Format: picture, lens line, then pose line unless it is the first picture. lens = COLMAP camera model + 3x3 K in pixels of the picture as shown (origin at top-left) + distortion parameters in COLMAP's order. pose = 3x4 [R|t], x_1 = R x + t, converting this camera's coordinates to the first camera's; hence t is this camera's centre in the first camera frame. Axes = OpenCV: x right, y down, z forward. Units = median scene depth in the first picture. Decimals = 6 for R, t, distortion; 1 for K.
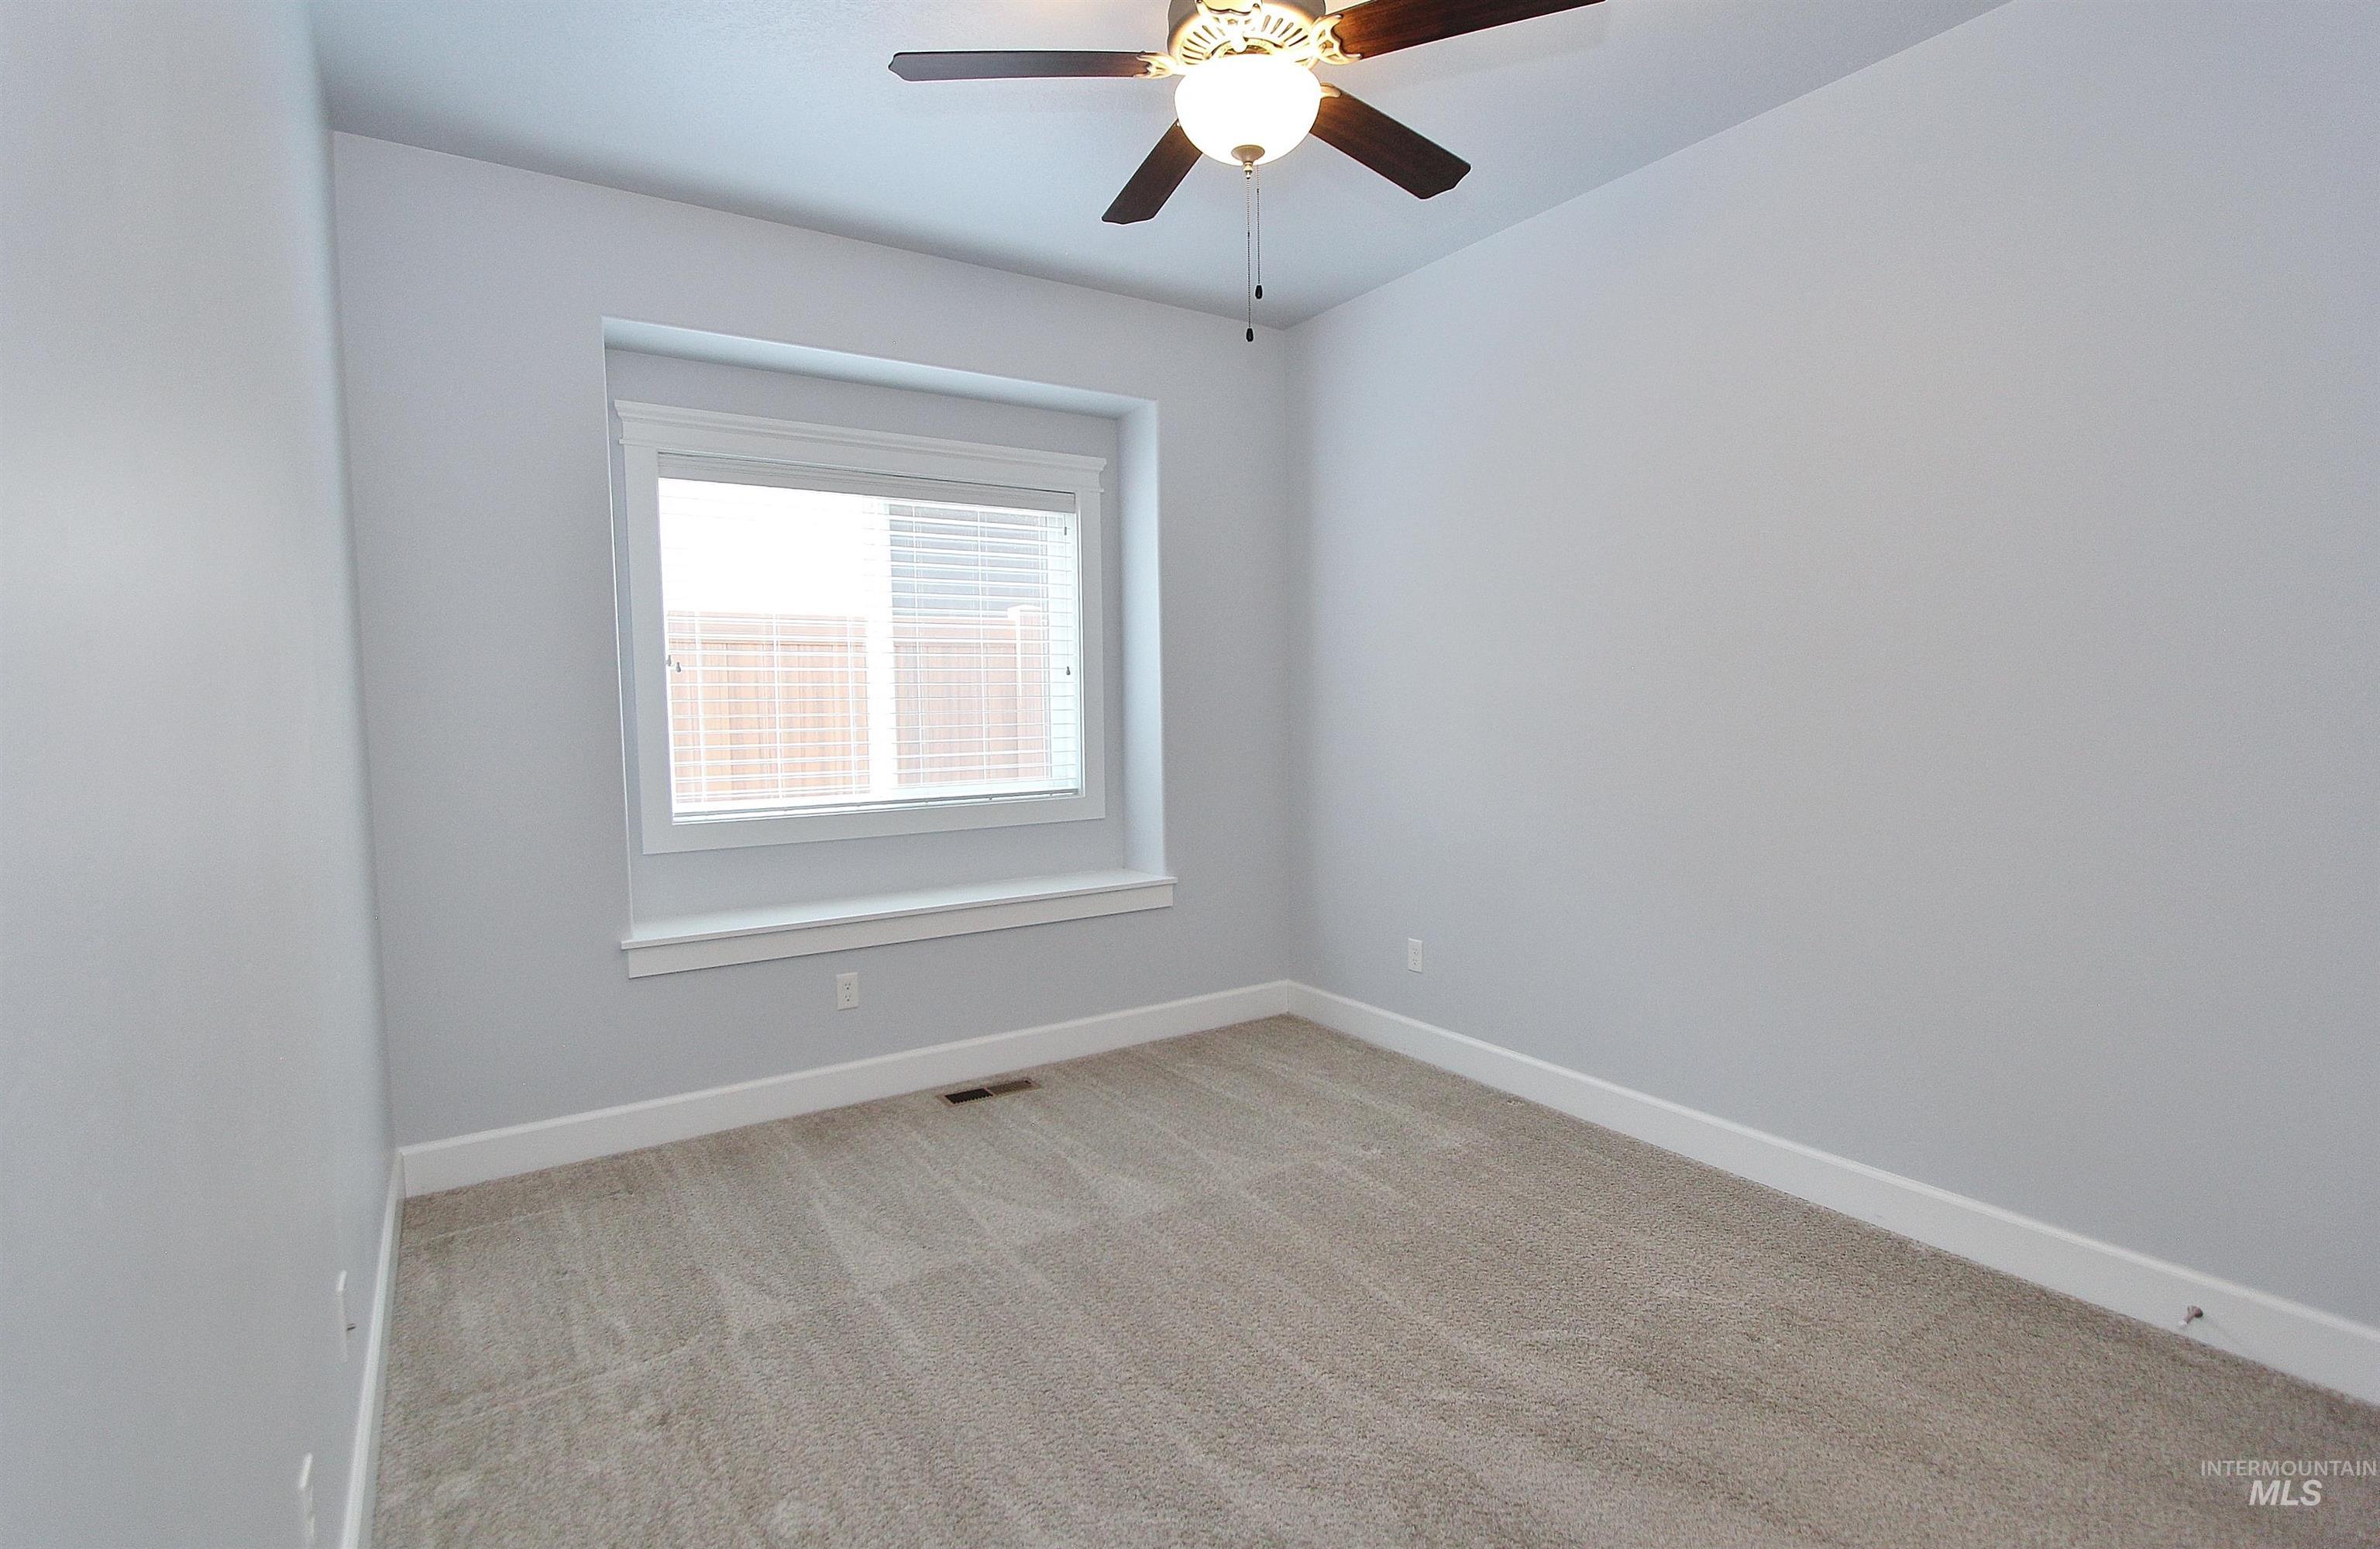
lens RADIAL K [[1115.2, 0, 1186.4], [0, 1115.2, 774.1], [0, 0, 1]] dist [0.000836, 0.000054]
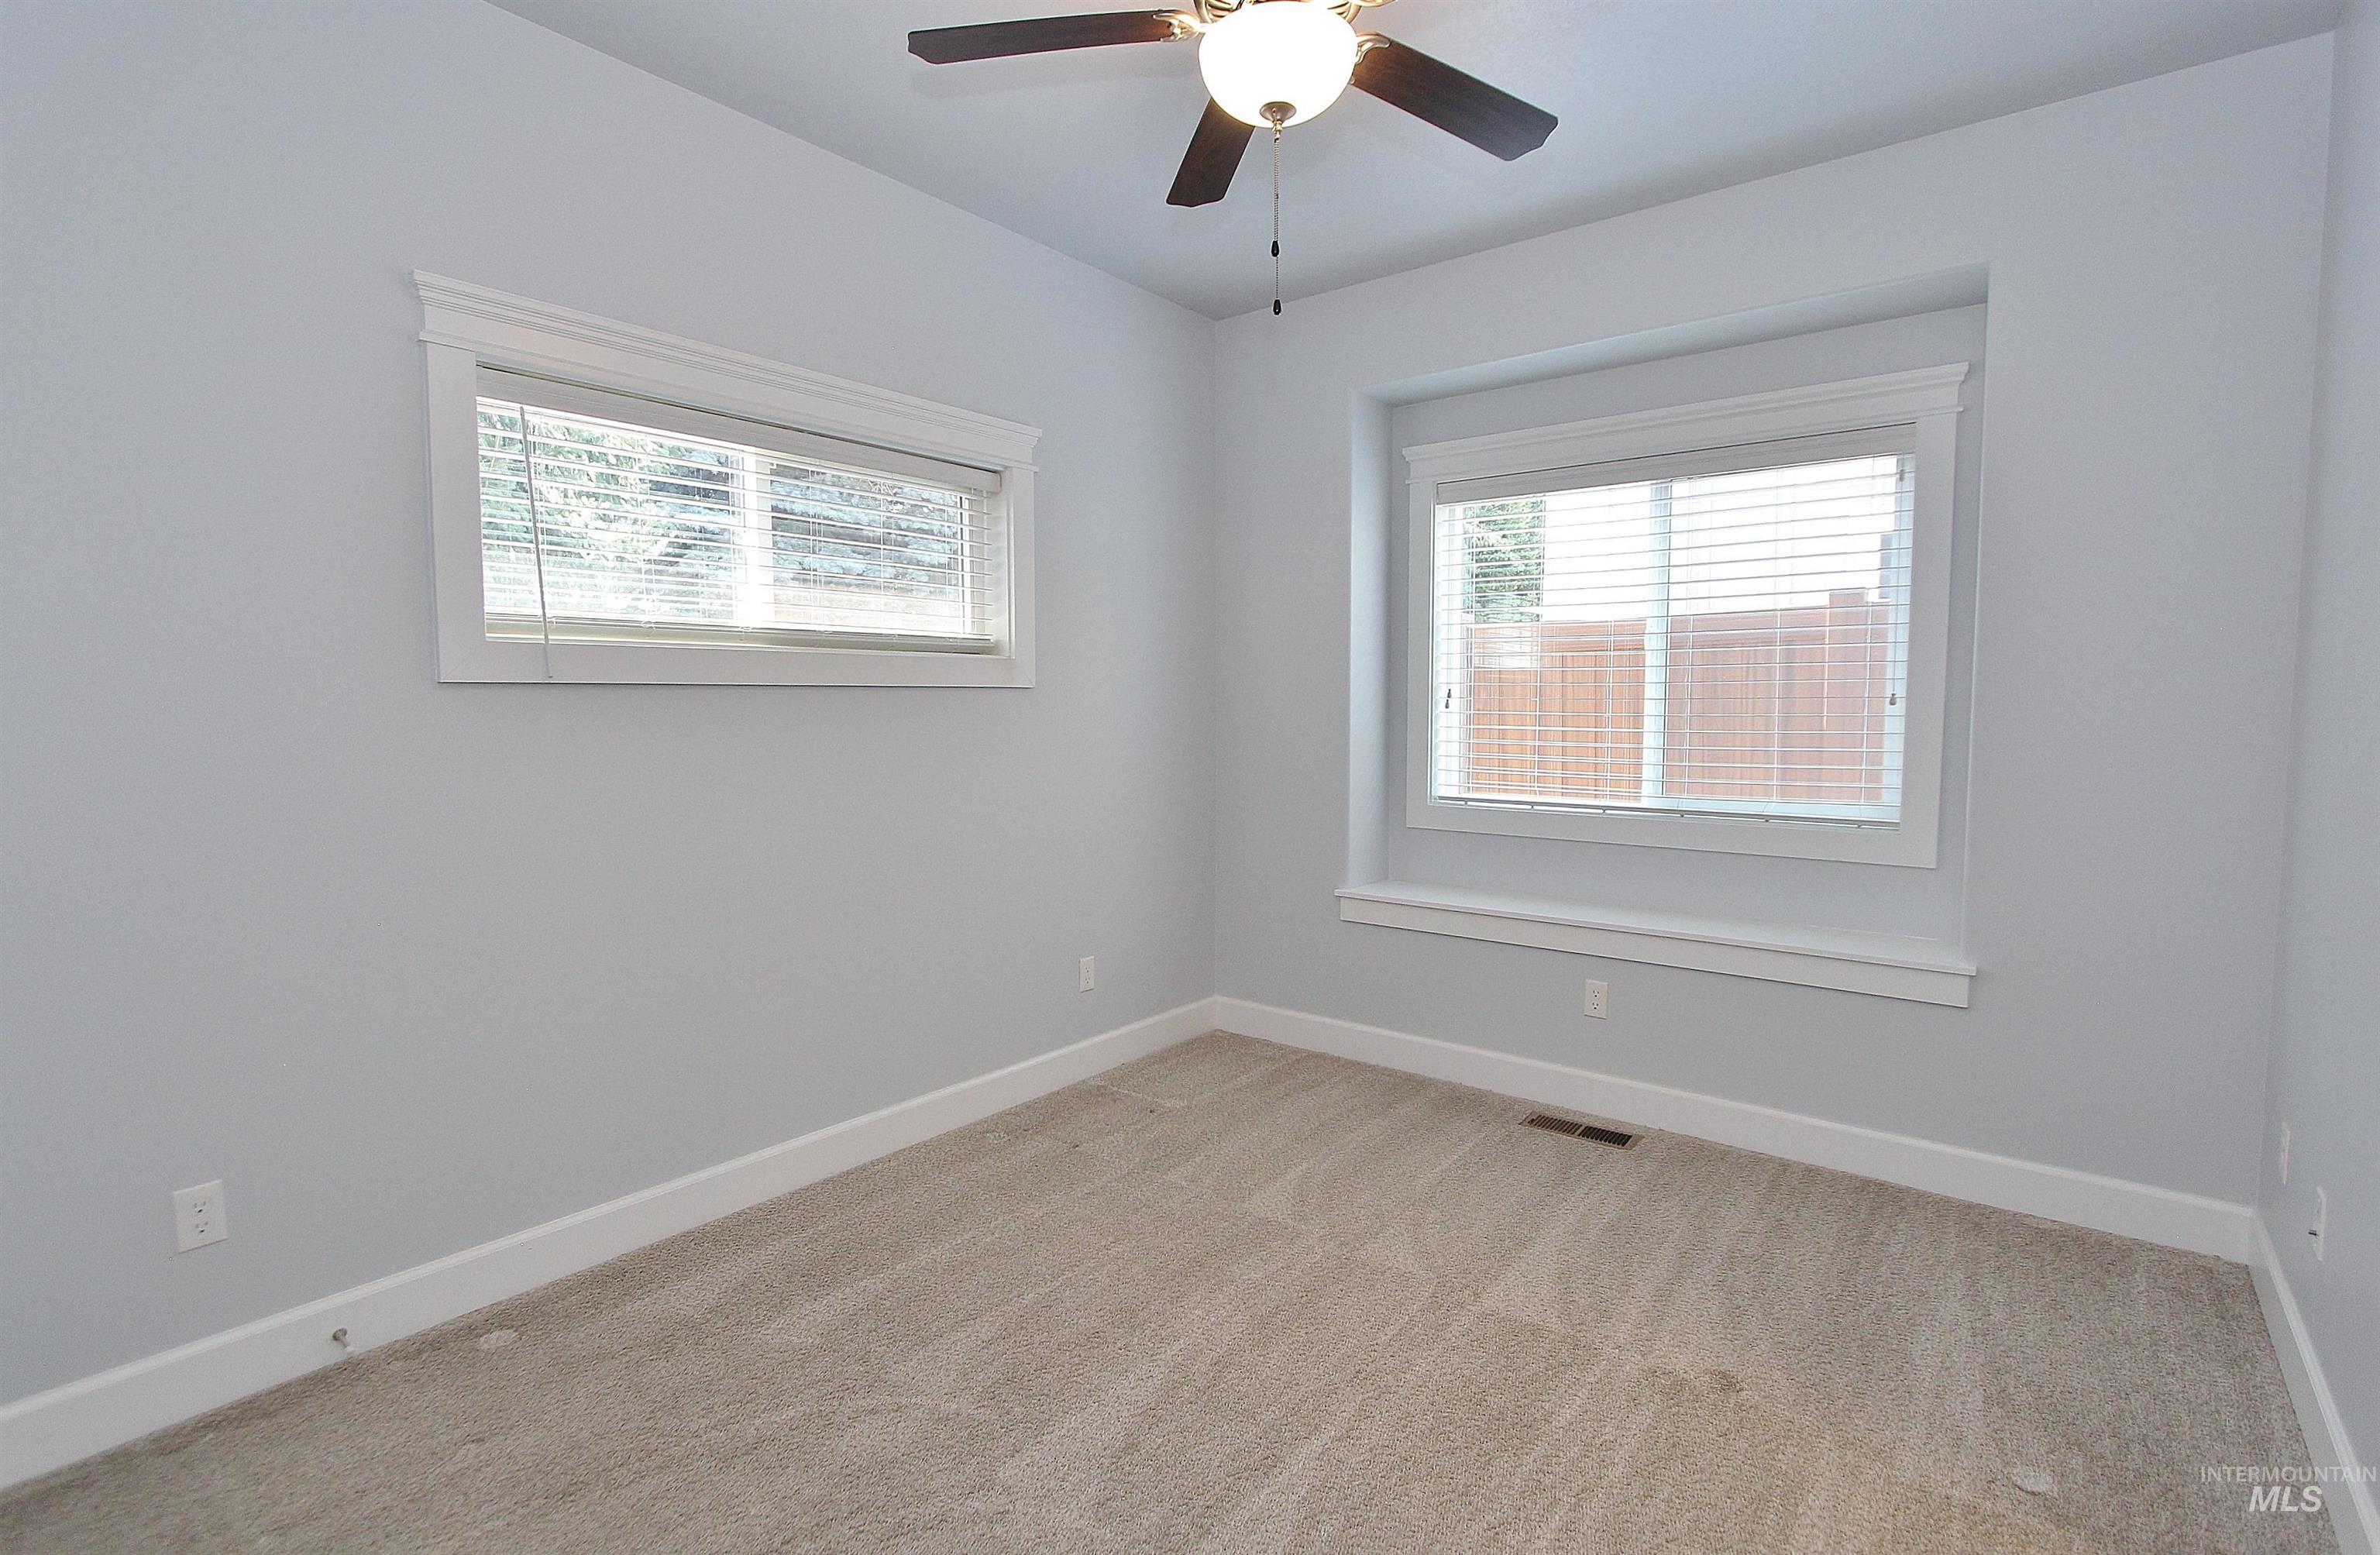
lens RADIAL K [[1115.1, 0, 1185.8], [0, 1115.1, 776.9], [0, 0, 1]] dist [0.000836, 0.000054]
pose [[0.316785, 0.073887, -0.945615, 0.488968], [-0.073207, 0.995892, 0.053291, -0.023928], [0.945668, 0.052344, 0.320892, 0.339129]]
